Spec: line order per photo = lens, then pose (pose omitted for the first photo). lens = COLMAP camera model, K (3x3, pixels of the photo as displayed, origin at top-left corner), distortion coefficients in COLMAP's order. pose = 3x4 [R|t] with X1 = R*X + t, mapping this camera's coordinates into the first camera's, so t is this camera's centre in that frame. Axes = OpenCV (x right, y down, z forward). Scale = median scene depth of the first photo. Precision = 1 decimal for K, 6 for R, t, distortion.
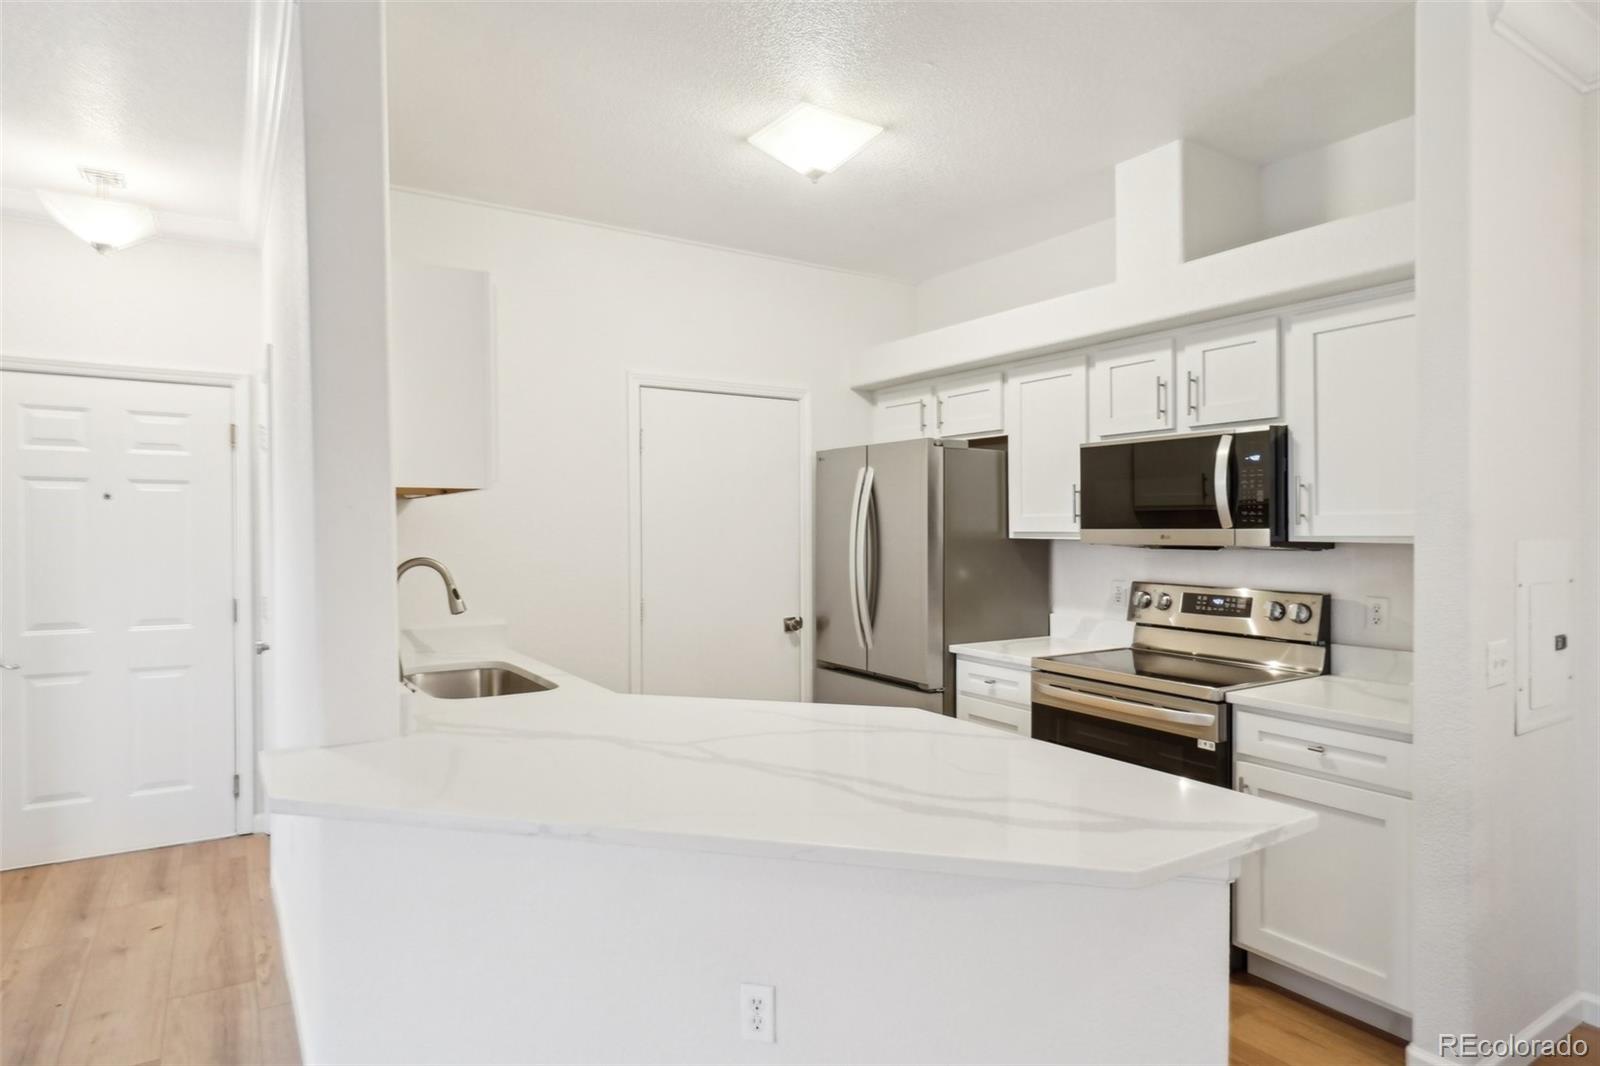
lens RADIAL K [[876.1, 0, 783.9], [0, 876.1, 532.9], [0, 0, 1]] dist [-0.022781, -0.003260]
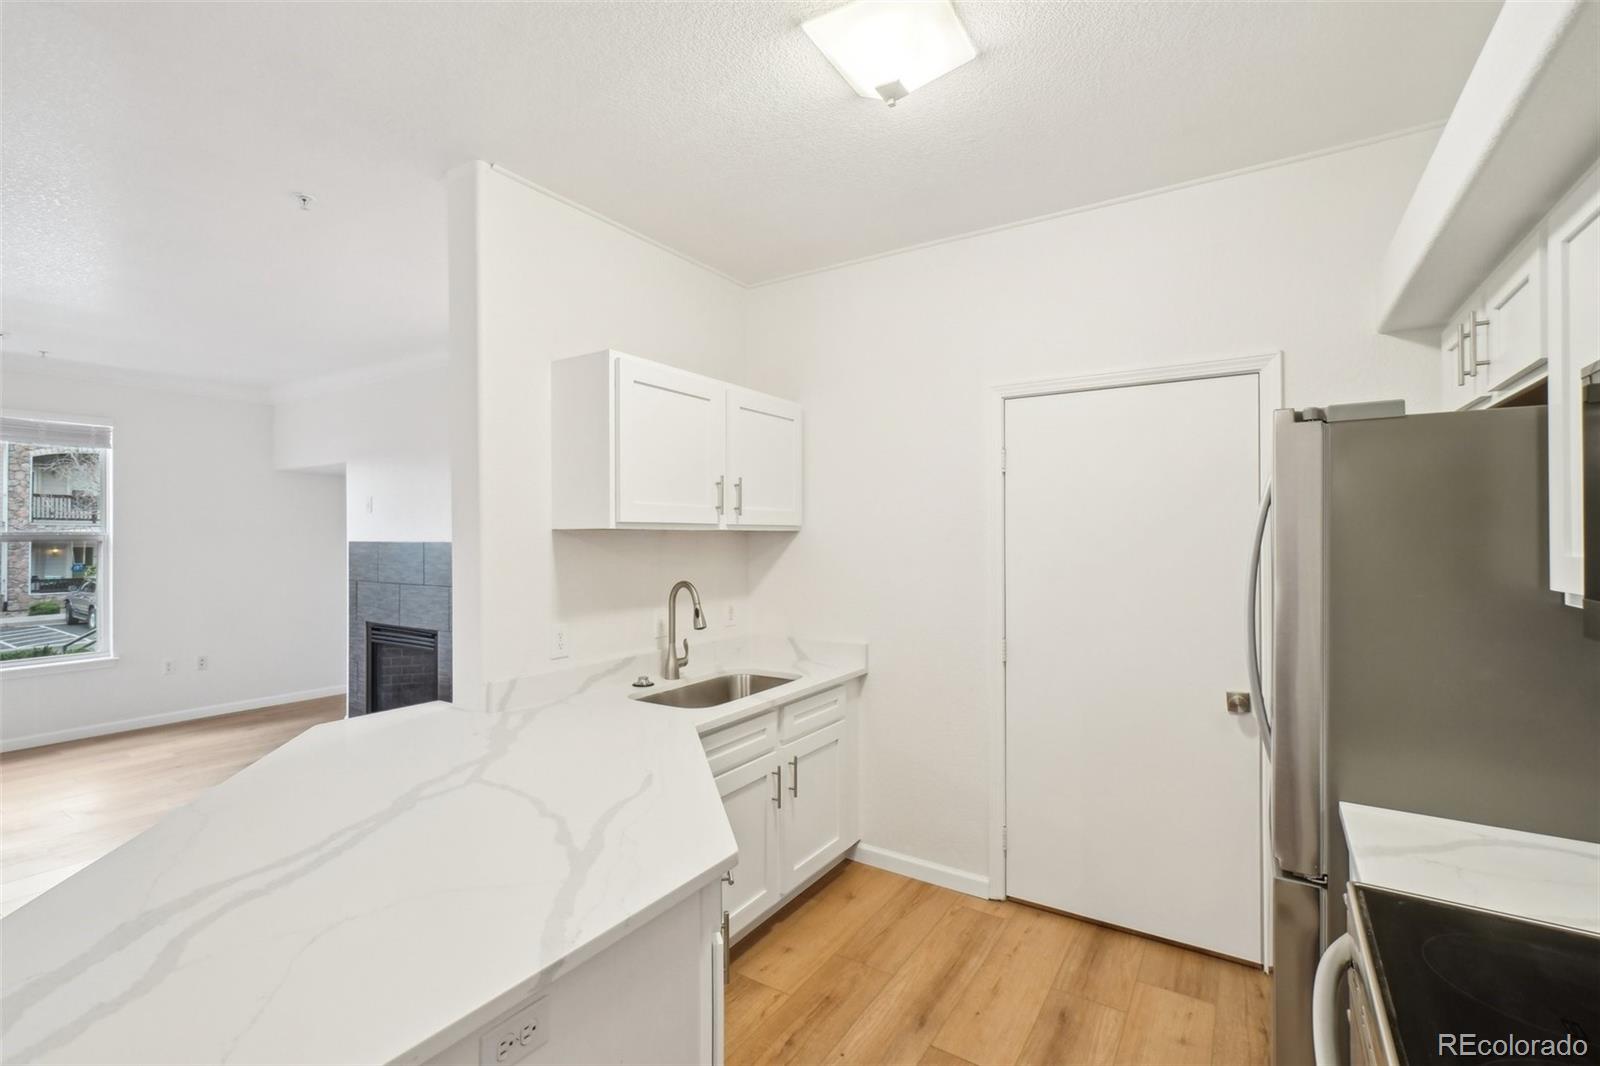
lens RADIAL K [[712.9, 0, 788.7], [0, 712.9, 545.4], [0, 0, 1]] dist [-0.002146, 0.001545]
pose [[0.413199, 0.010632, -0.910579, 0.402672], [-0.004415, 0.999943, 0.009672, -0.024725], [0.910630, 0.000024, 0.413223, 0.488915]]
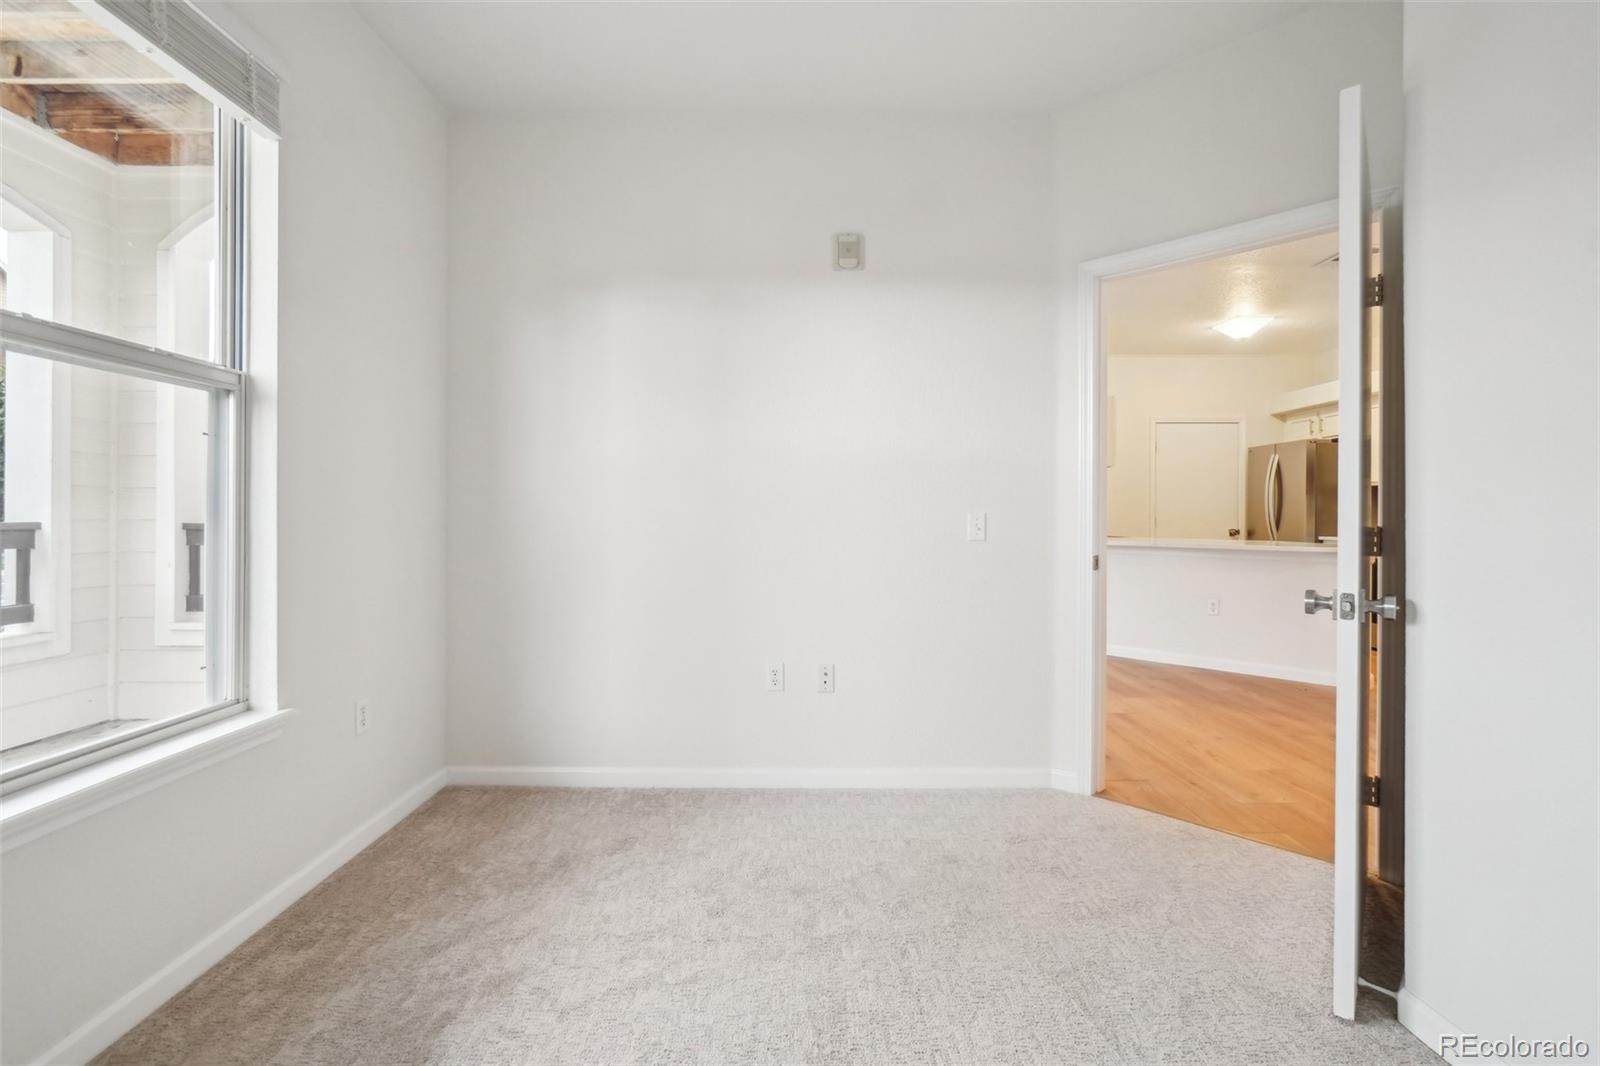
lens RADIAL K [[712.9, 0, 802.7], [0, 712.9, 530.2], [0, 0, 1]] dist [-0.002146, 0.001545]
pose [[0.850517, 0.010802, -0.525836, 0.030724], [-0.007384, 0.999936, 0.008599, 0.100248], [0.525895, -0.003430, 0.850542, -1.040957]]
